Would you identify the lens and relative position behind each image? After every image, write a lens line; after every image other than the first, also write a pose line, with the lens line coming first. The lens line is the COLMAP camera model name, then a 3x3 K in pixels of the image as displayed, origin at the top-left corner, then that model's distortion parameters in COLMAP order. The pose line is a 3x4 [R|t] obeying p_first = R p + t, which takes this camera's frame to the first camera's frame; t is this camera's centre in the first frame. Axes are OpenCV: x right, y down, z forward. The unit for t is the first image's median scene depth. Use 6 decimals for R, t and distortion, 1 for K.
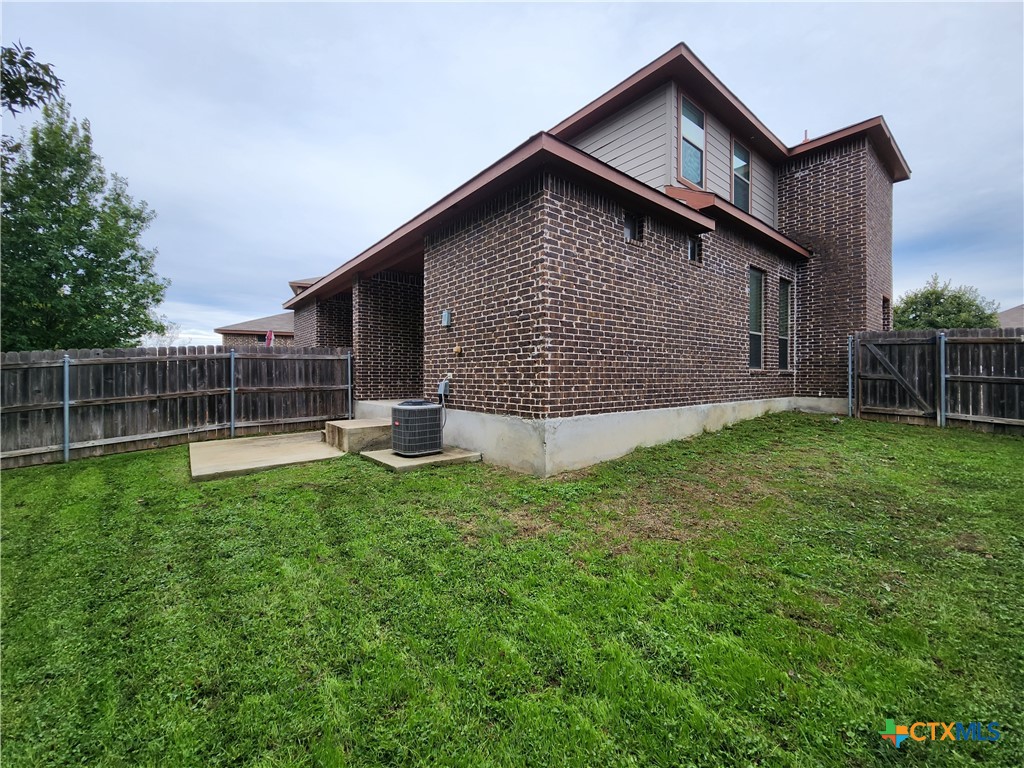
lens RADIAL K [[413.7, 0, 521.7], [0, 413.7, 380.6], [0, 0, 1]] dist [0.003285, -0.000407]
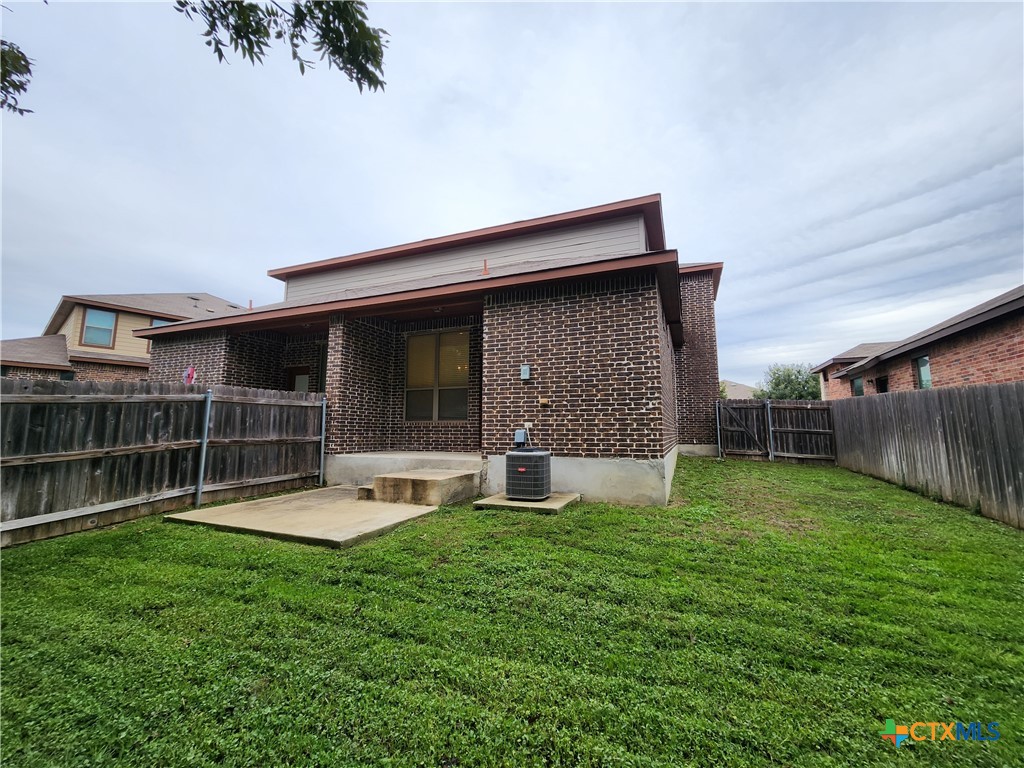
lens RADIAL K [[417.0, 0, 520.0], [0, 417.0, 378.7], [0, 0, 1]] dist [0.006008, -0.003966]
pose [[0.881679, 0.061207, 0.467863, -0.648727], [0.003523, 0.990669, -0.136242, 0.015390], [-0.471836, 0.121770, 0.873237, 0.039286]]
